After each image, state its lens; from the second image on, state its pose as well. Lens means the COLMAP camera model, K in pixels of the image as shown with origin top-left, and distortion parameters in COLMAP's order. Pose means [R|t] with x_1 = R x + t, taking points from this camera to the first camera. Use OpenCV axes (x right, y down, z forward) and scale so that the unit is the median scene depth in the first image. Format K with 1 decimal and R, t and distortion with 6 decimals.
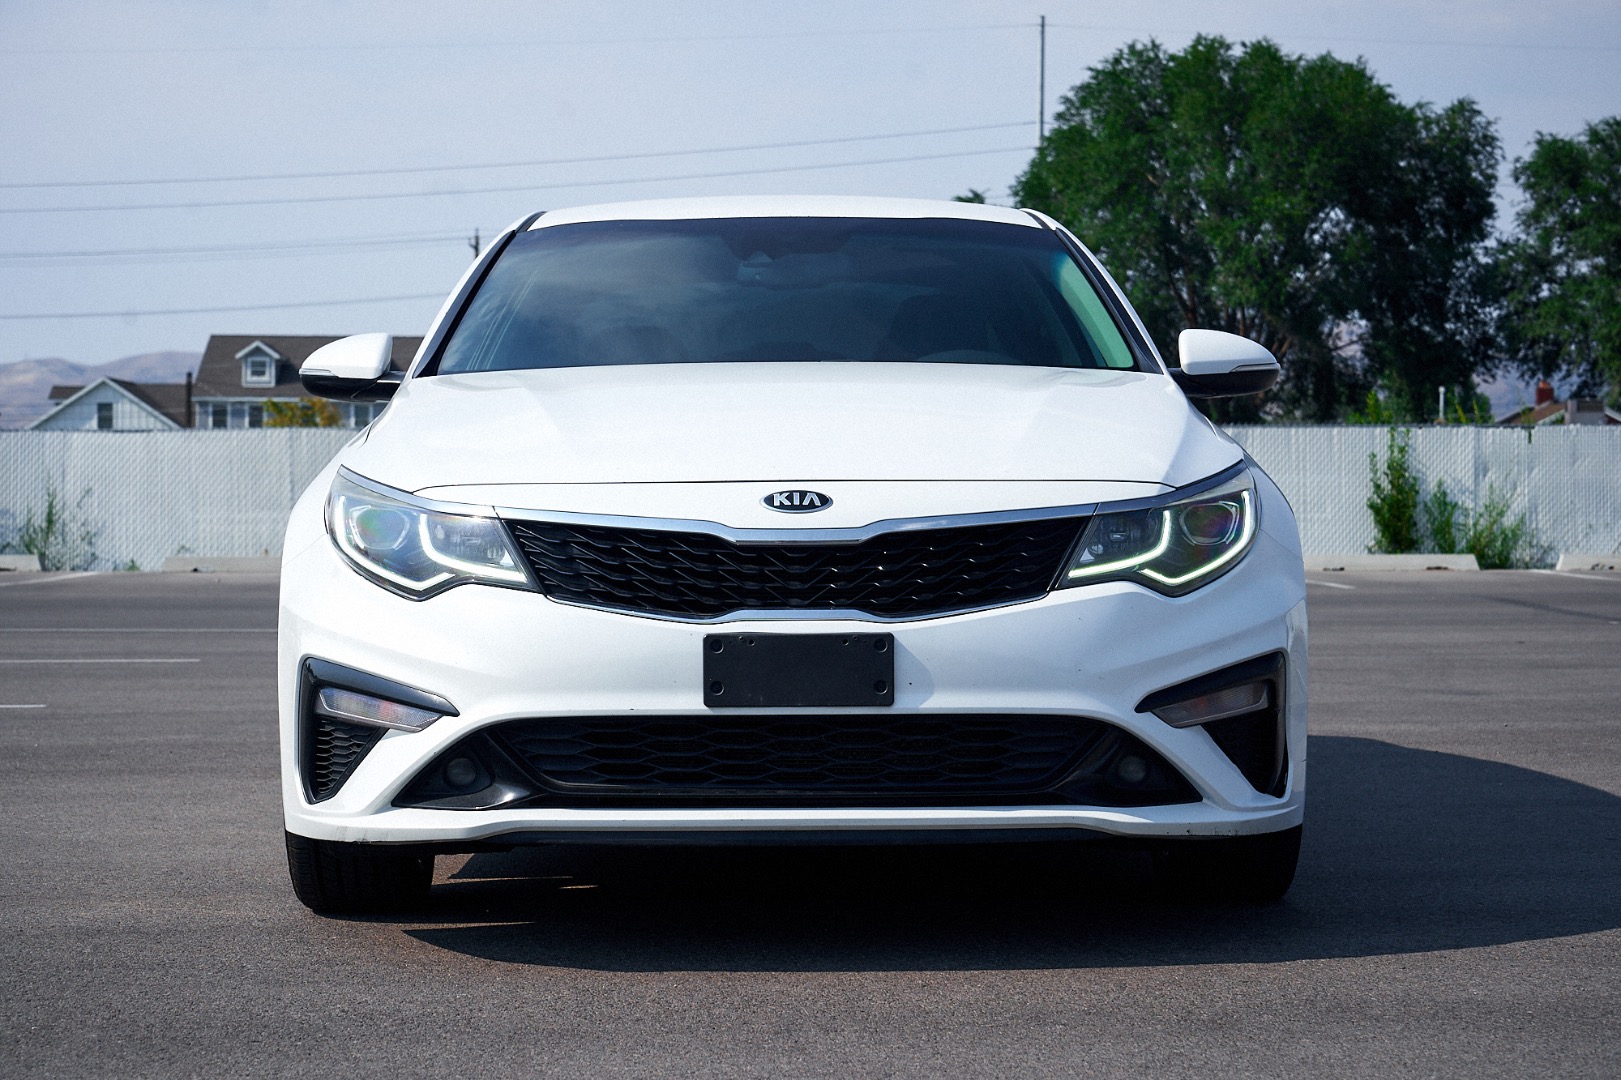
lens RADIAL K [[3291.1, 0, 808.8], [0, 3291.1, 542.0], [0, 0, 1]] dist [0.043385, 0.000000]
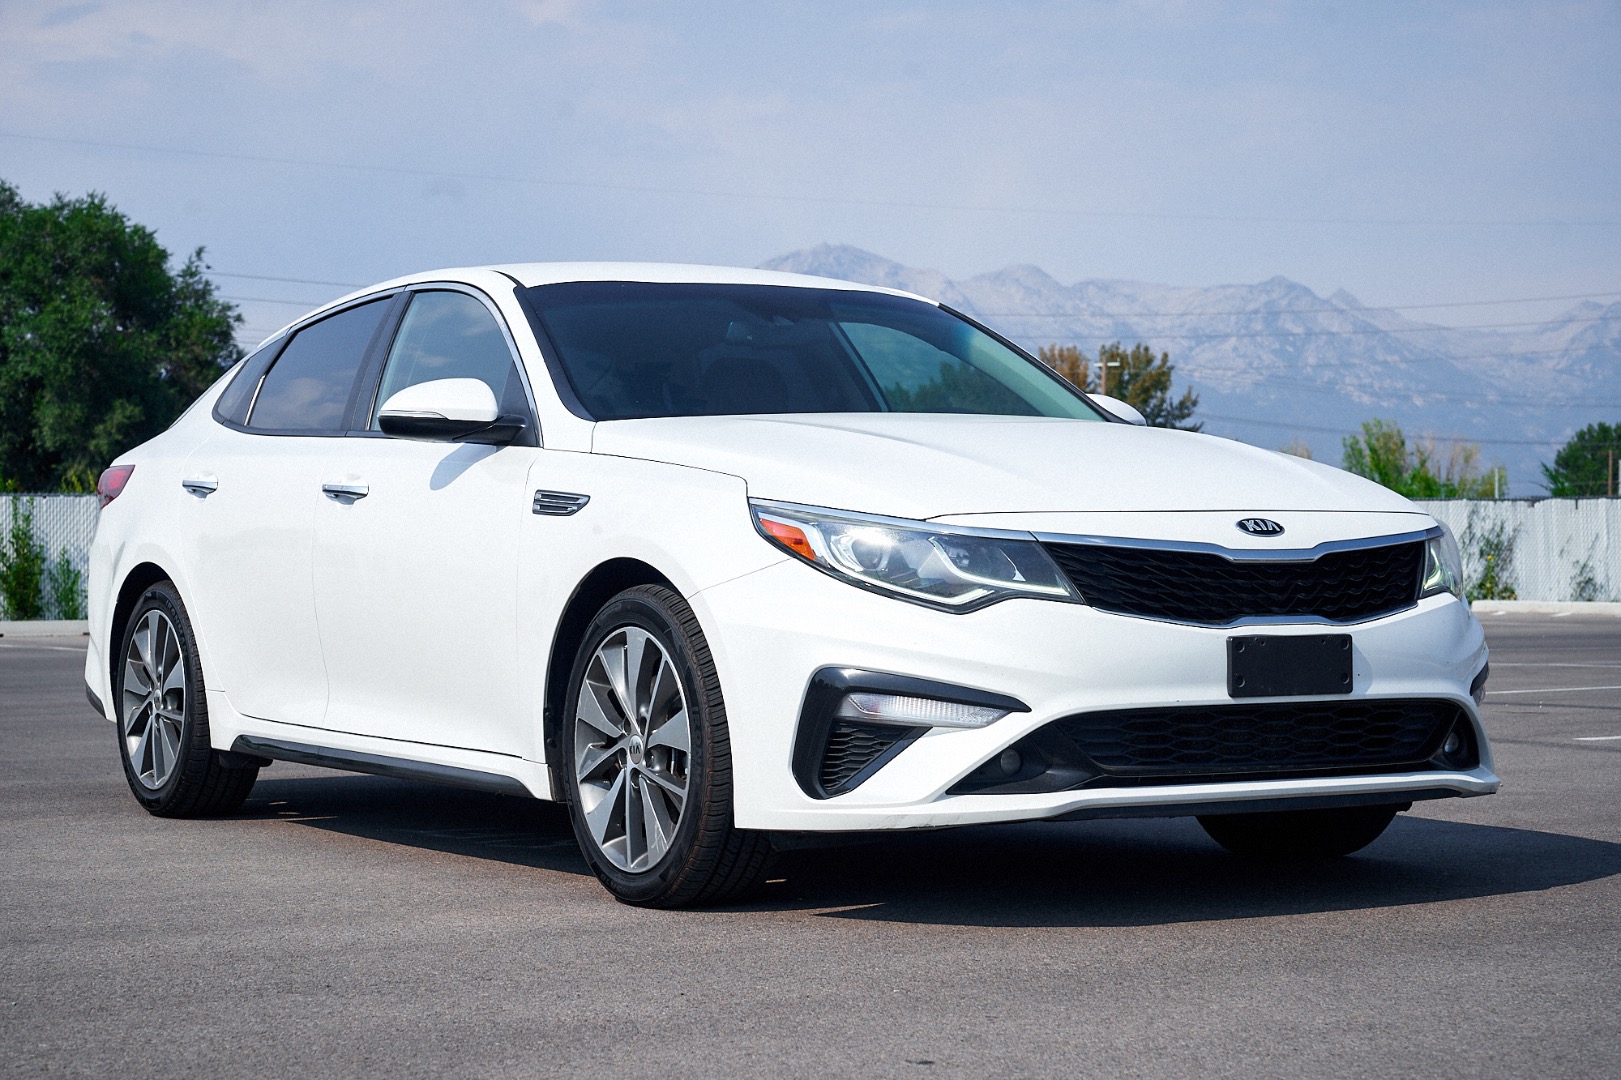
lens RADIAL K [[3291.1, 0, 800.9], [0, 3291.1, 538.2], [0, 0, 1]] dist [0.043385, 0.000000]
pose [[0.850659, 0.002774, 0.525710, -0.784506], [0.010519, 0.999696, -0.022296, 0.016888], [-0.525612, 0.024497, 0.850371, 0.057871]]
